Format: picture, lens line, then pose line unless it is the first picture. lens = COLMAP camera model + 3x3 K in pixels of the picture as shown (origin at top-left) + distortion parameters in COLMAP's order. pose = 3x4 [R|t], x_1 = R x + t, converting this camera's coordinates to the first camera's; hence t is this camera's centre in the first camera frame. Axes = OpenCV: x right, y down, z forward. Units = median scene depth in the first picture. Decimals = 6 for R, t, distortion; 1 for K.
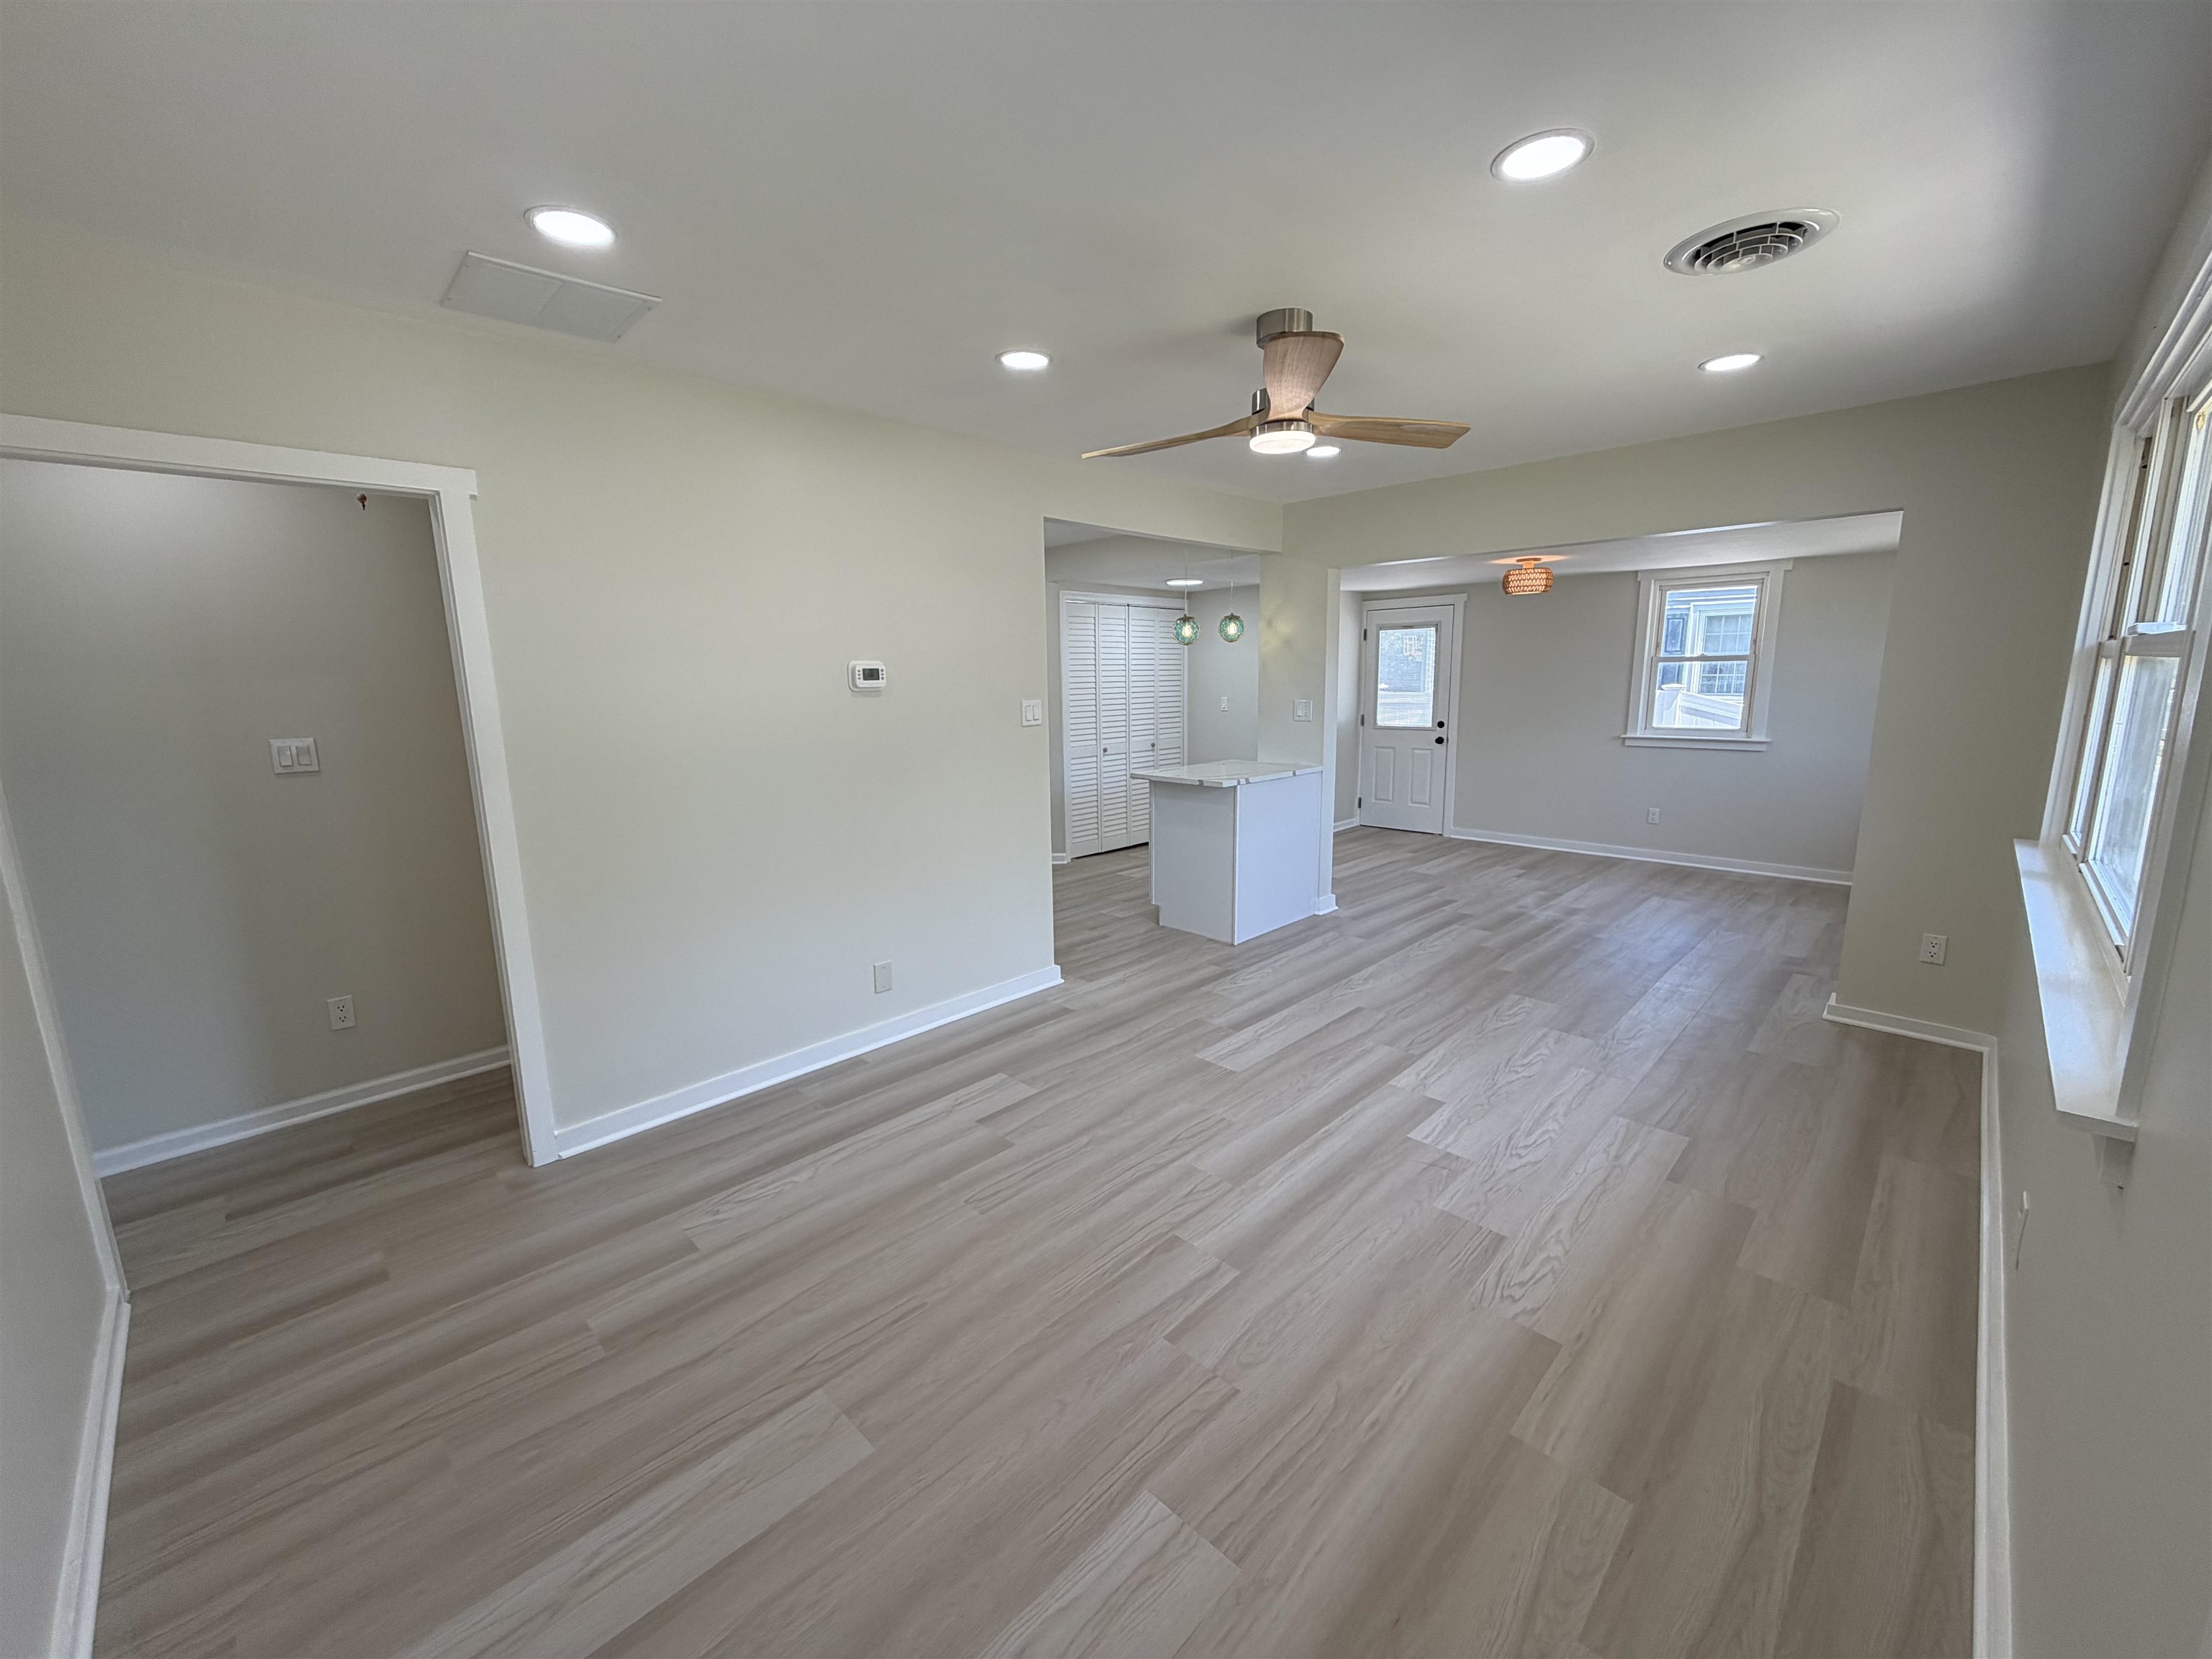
lens RADIAL K [[881.0, 0, 1094.5], [0, 881.0, 830.8], [0, 0, 1]] dist [0.000310, -0.000309]
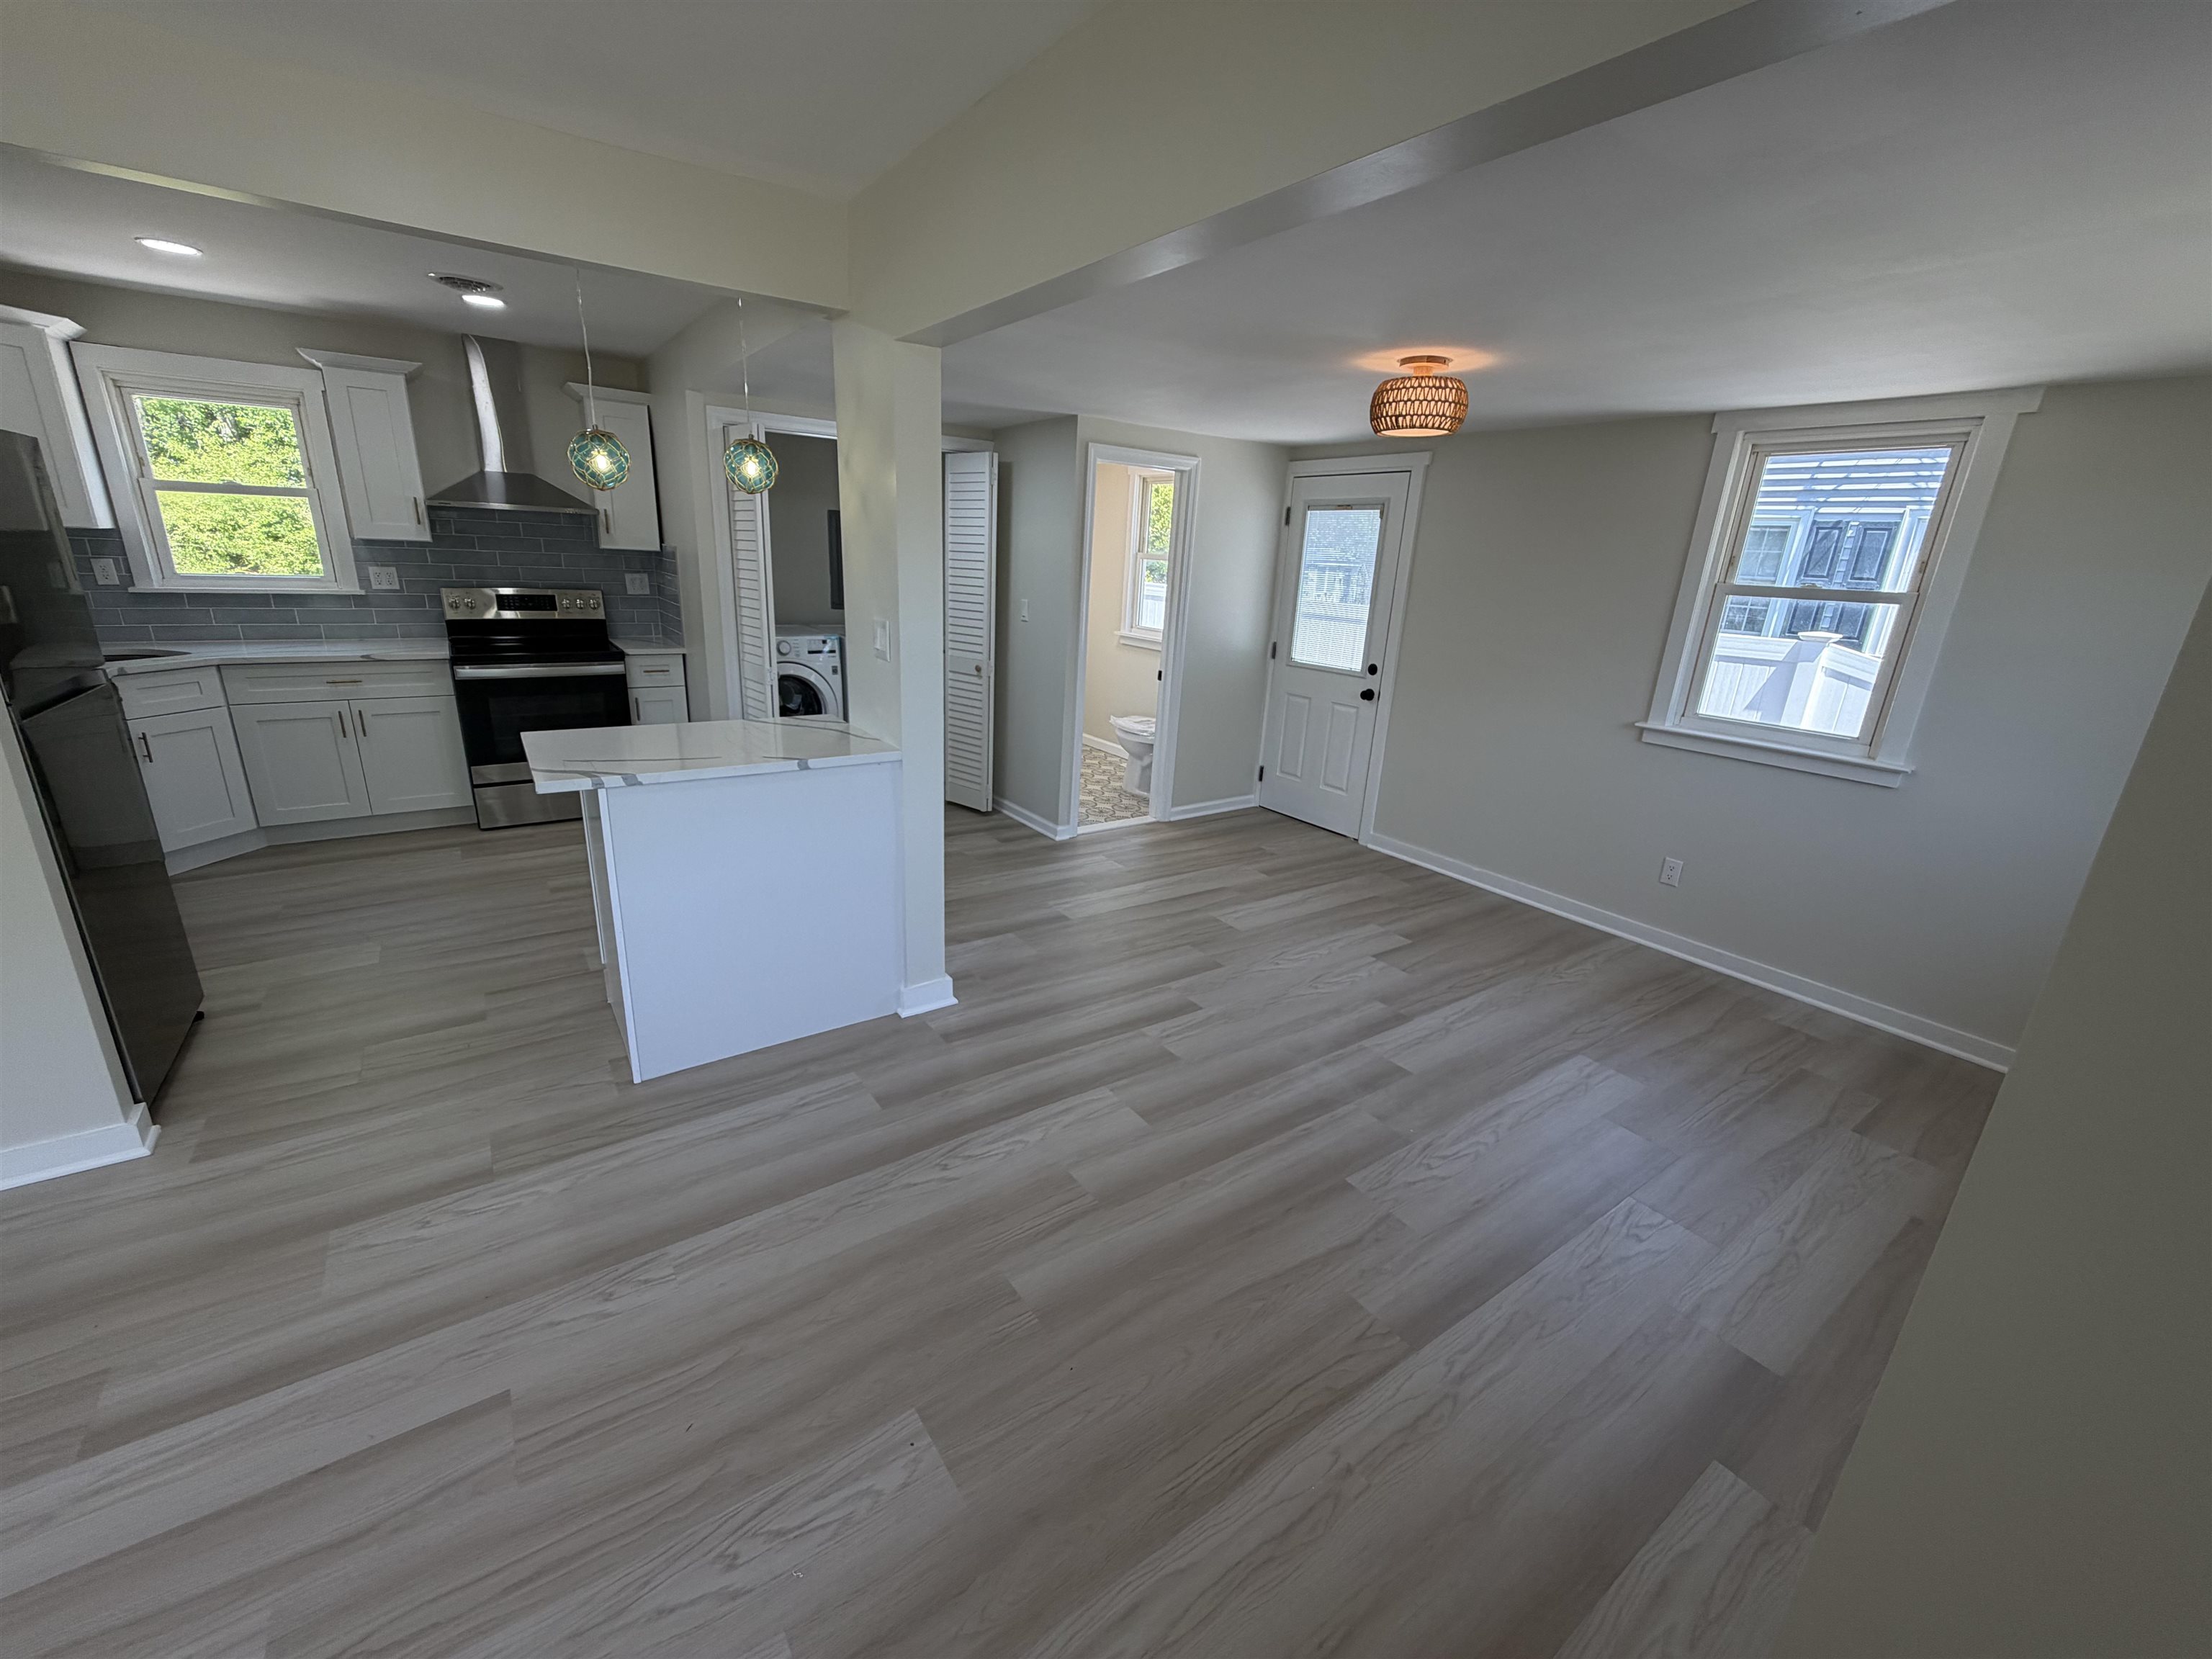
lens RADIAL K [[885.4, 0, 1098.8], [0, 885.4, 827.2], [0, 0, 1]] dist [0.002337, -0.000169]
pose [[0.982834, 0.113118, -0.145745, 0.647978], [-0.094670, 0.987265, 0.127846, -0.152301], [0.158351, -0.111854, 0.981027, 0.711845]]
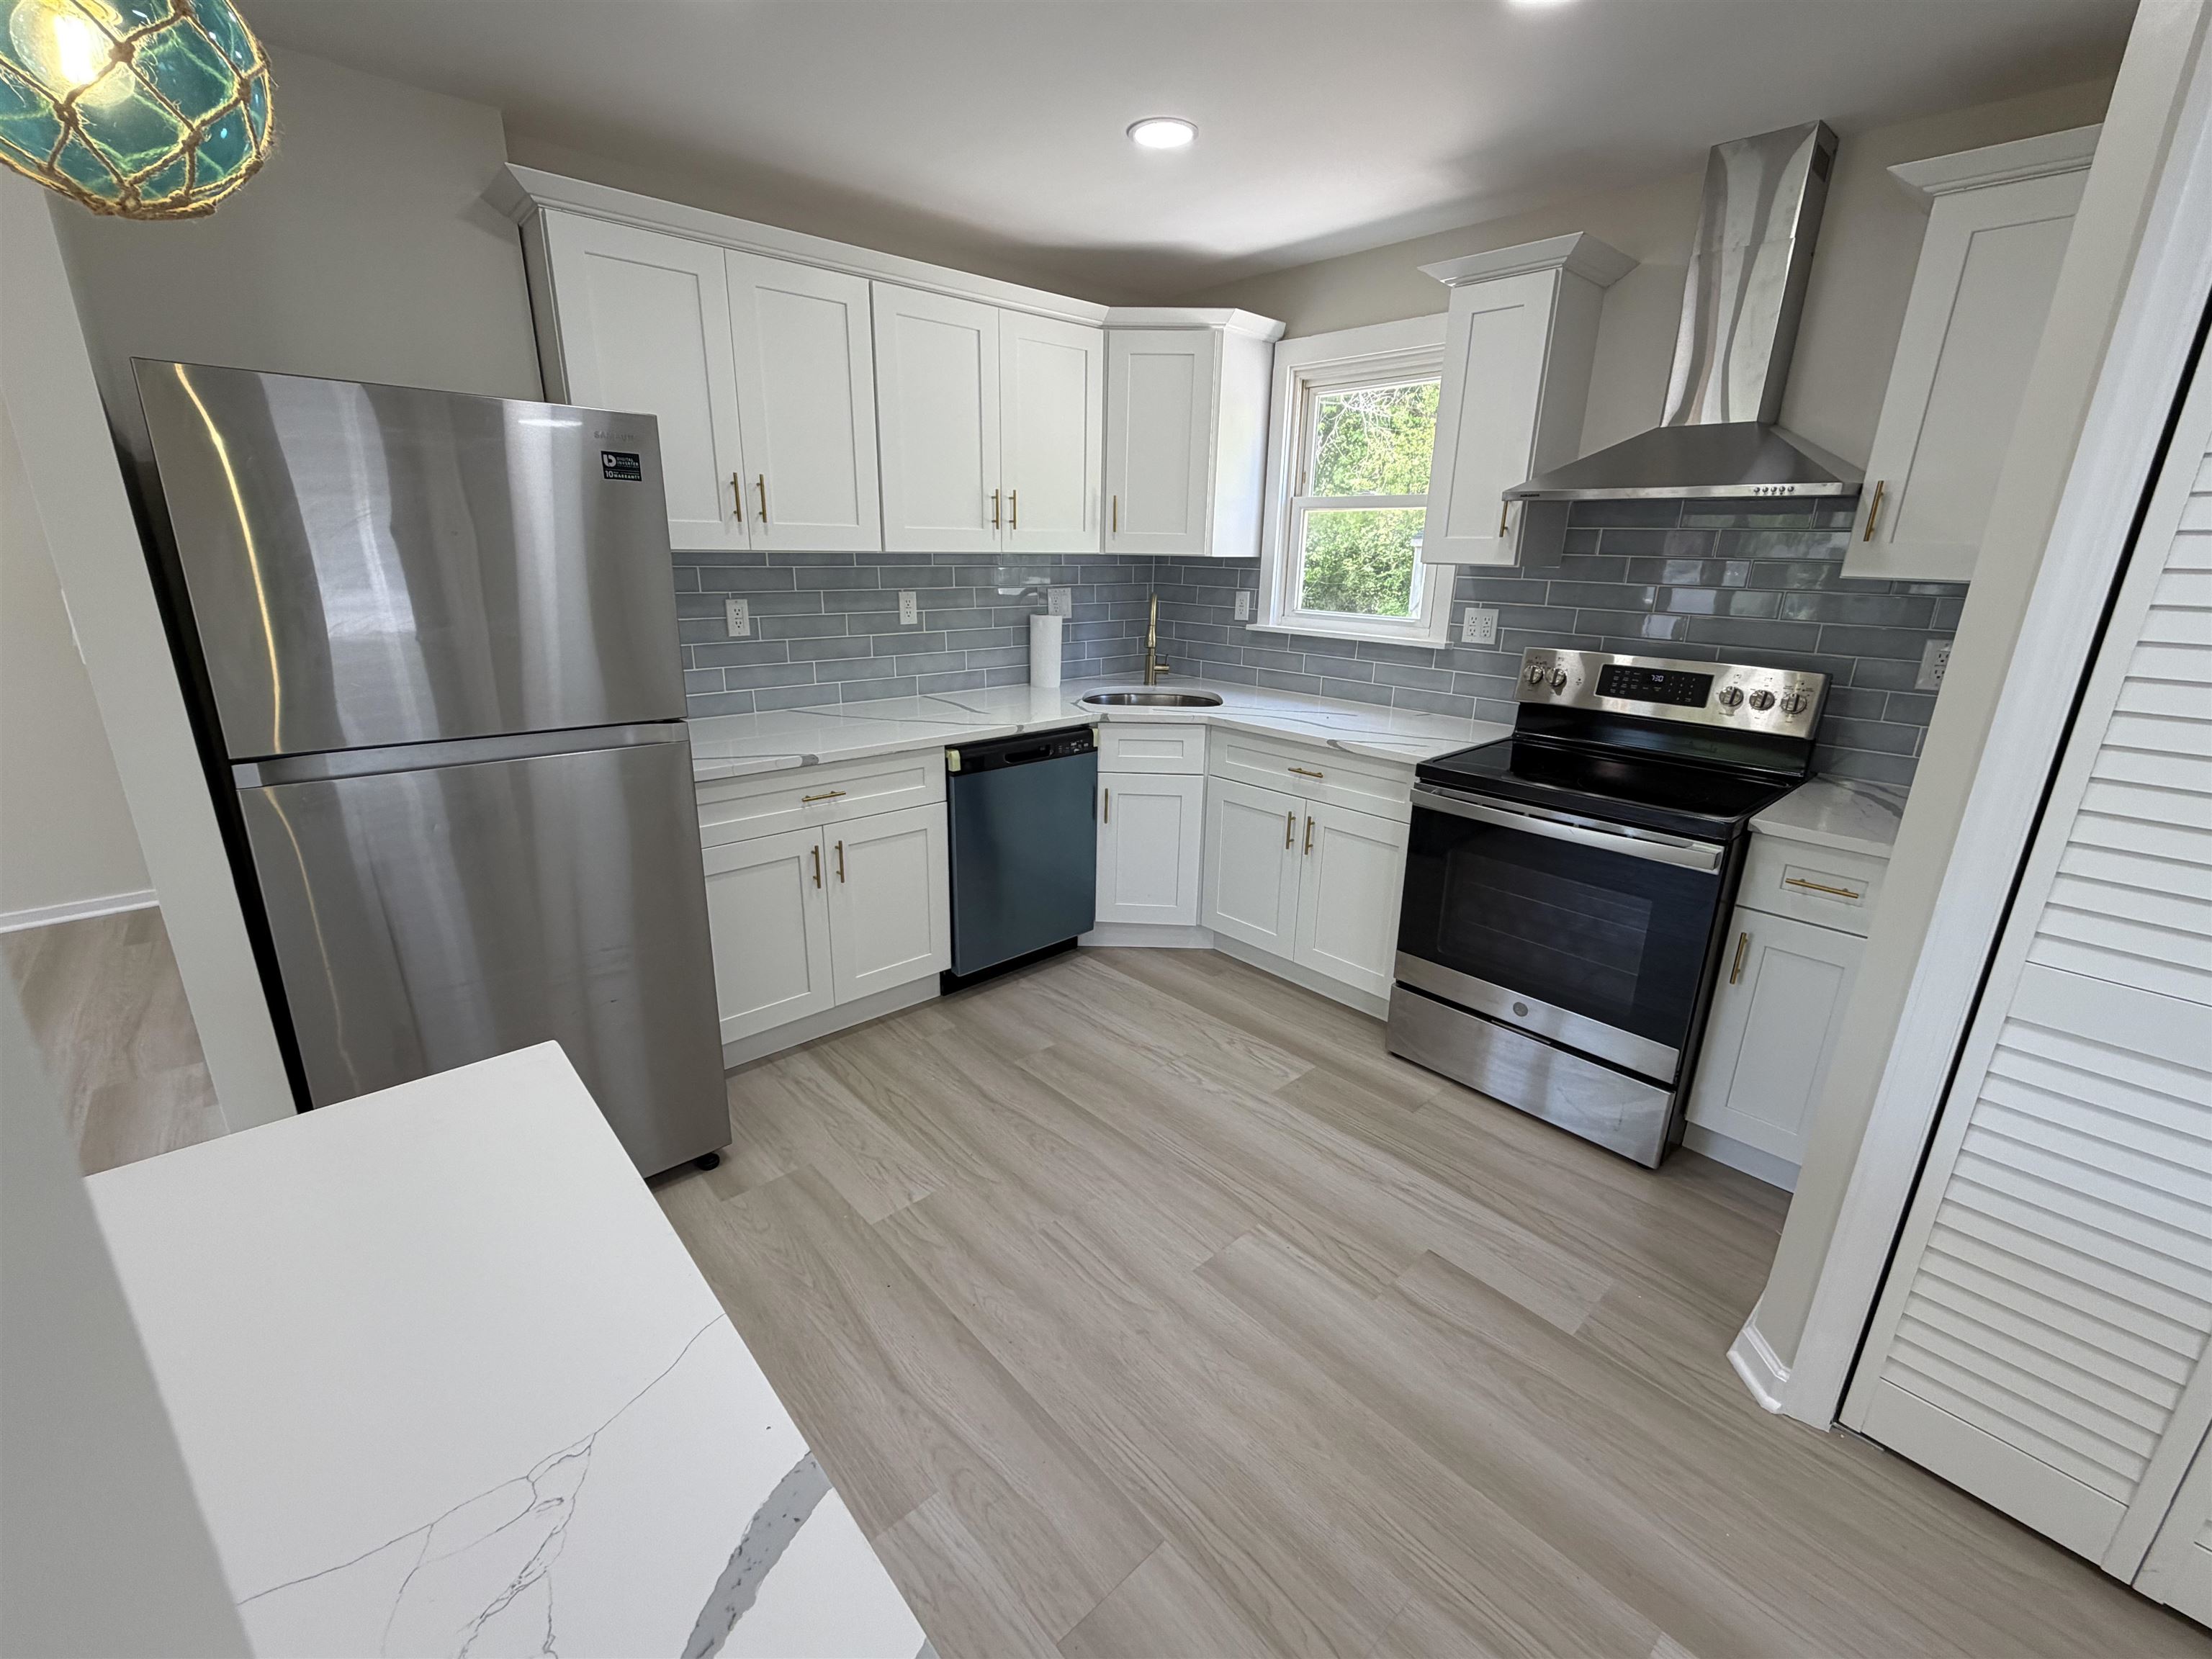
lens RADIAL K [[931.0, 0, 1097.4], [0, 931.0, 829.0], [0, 0, 1]] dist [0.000085, -0.000131]
pose [[-0.053054, 0.310411, -0.949121, 0.298069], [-0.194409, 0.929063, 0.314718, -0.271872], [0.979485, 0.201214, 0.011057, 1.517900]]
